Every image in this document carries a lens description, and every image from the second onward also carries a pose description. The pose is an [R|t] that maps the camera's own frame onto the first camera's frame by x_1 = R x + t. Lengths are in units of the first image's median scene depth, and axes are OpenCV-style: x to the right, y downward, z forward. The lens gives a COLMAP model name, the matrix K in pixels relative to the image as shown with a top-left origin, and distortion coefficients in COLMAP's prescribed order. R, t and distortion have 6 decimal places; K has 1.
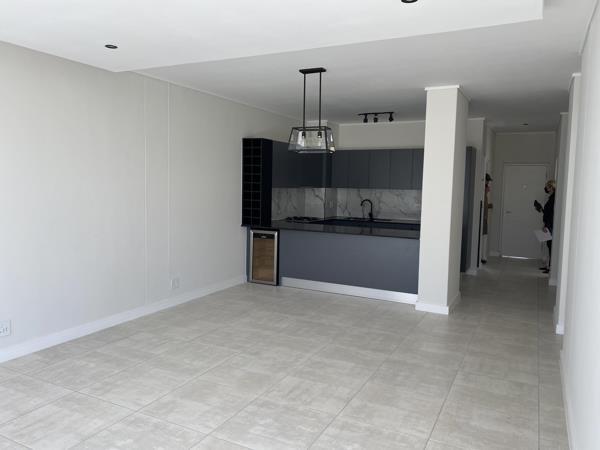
lens RADIAL K [[461.1, 0, 300.0], [0, 461.1, 225.0], [0, 0, 1]] dist [0.002918, 0.002261]
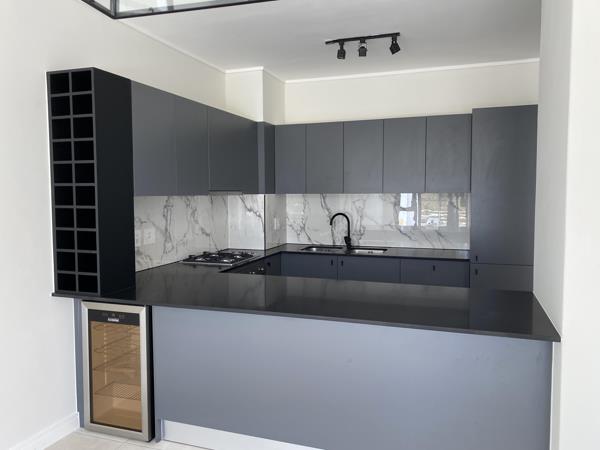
lens RADIAL K [[461.1, 0, 300.0], [0, 461.1, 225.0], [0, 0, 1]] dist [0.002918, 0.002261]
pose [[0.991278, -0.034506, 0.127192, 0.029220], [0.036387, 0.999260, -0.012491, -0.039700], [-0.126667, 0.017010, 0.991799, 0.510639]]
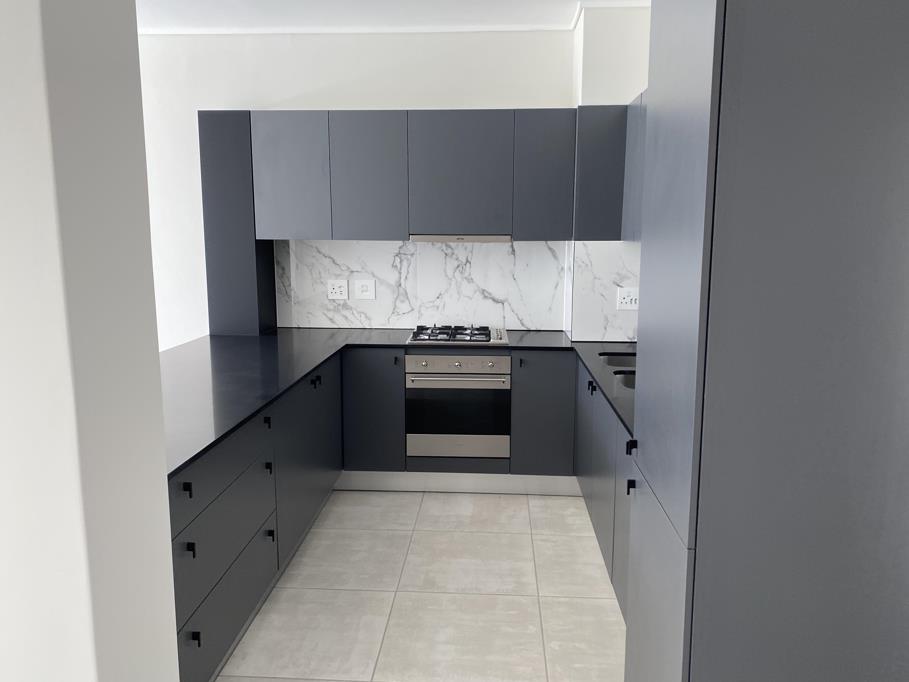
lens RADIAL K [[698.6, 0, 454.5], [0, 698.6, 341.0], [0, 0, 1]] dist [0.002918, 0.002261]
pose [[0.397662, 0.120857, -0.909537, 0.482280], [-0.076646, 0.992198, 0.098330, -0.059356], [0.914325, 0.030610, 0.403823, 0.812165]]
